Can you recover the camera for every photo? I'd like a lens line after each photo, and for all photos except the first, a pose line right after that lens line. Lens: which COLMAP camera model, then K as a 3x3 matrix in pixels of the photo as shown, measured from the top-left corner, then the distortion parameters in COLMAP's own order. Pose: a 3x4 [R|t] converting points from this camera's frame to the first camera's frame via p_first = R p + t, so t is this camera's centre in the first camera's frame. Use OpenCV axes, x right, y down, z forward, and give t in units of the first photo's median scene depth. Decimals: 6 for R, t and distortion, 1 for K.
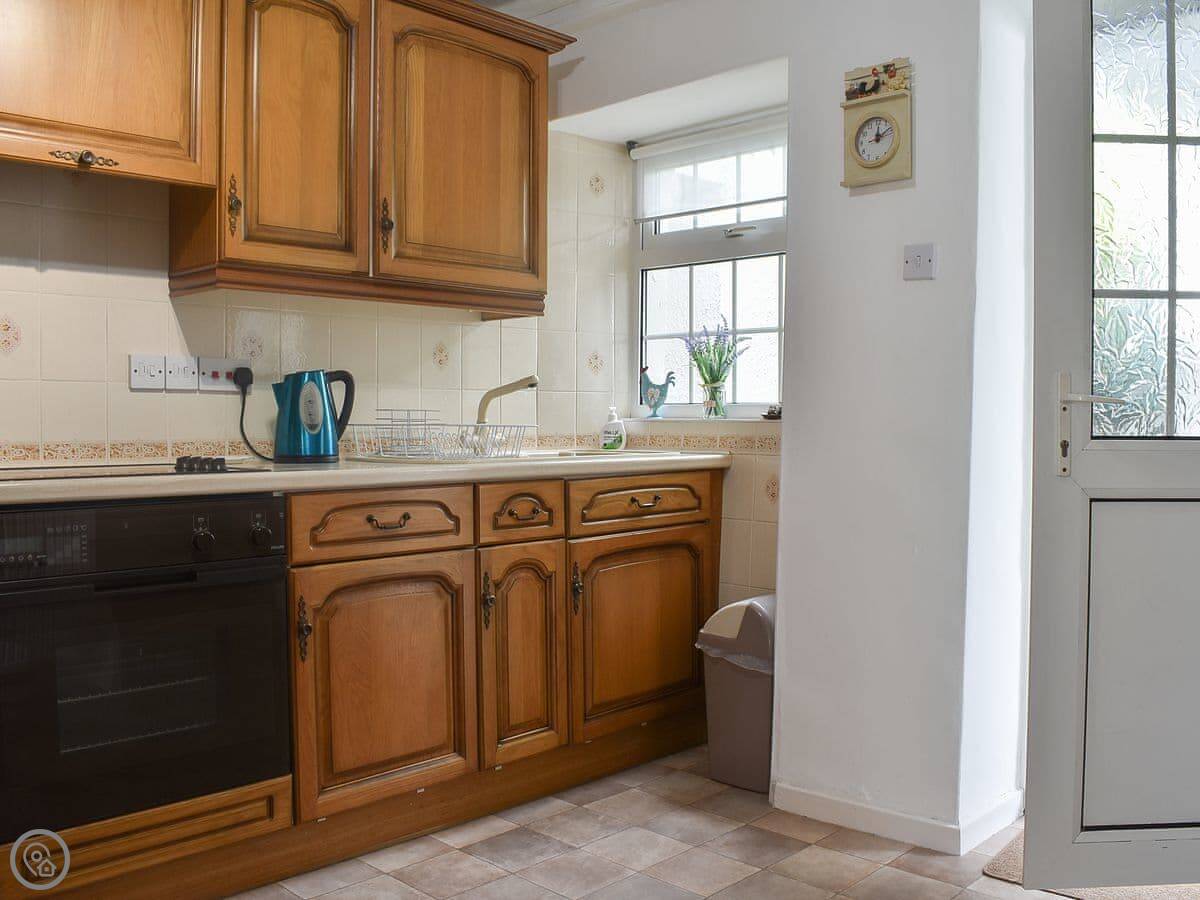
lens RADIAL K [[1070.0, 0, 603.6], [0, 1070.0, 442.7], [0, 0, 1]] dist [-0.094341, 0.007334]
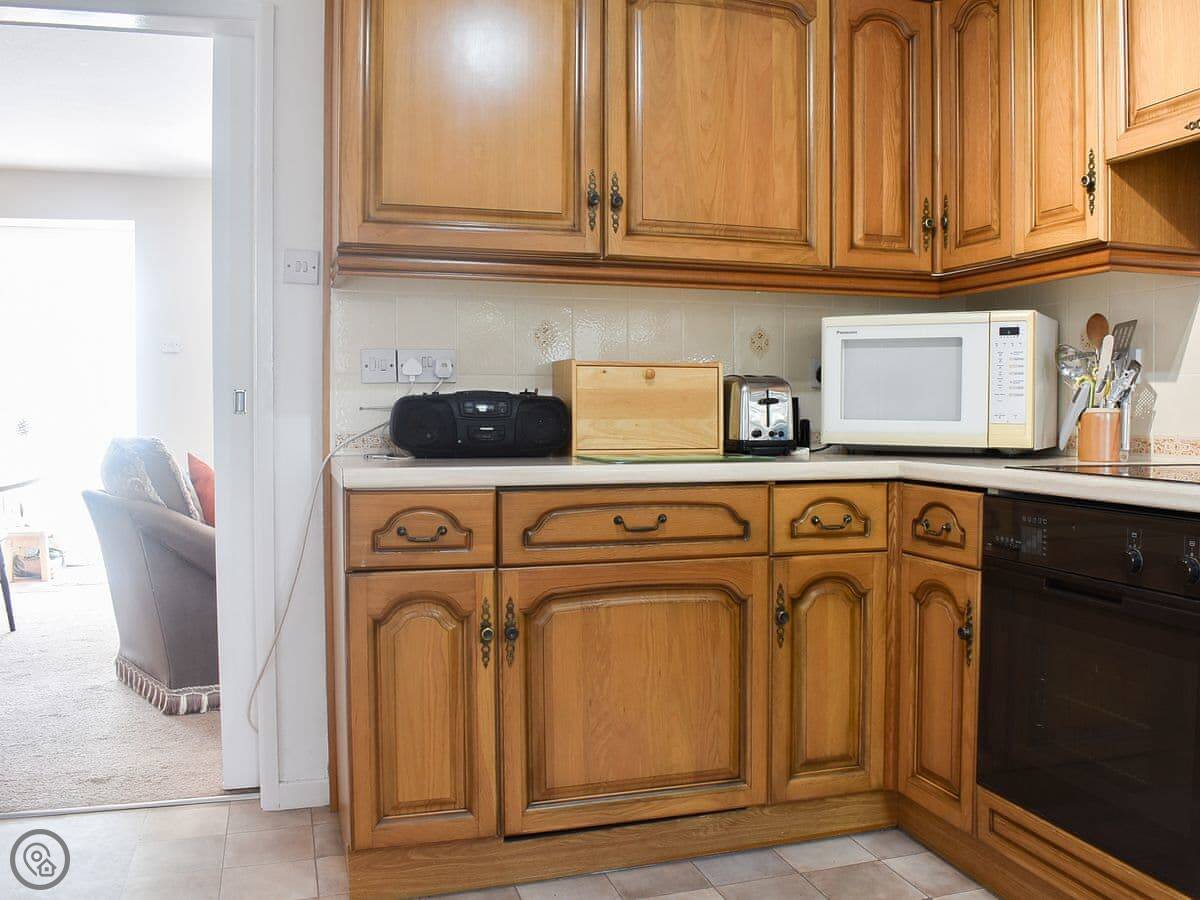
lens RADIAL K [[1045.2, 0, 601.2], [0, 1045.2, 417.8], [0, 0, 1]] dist [-0.092357, 0.021508]
pose [[0.886769, 0.009628, -0.462112, 0.185354], [-0.018008, 0.999744, -0.013727, -0.004679], [0.461861, 0.020494, 0.886715, 0.182095]]
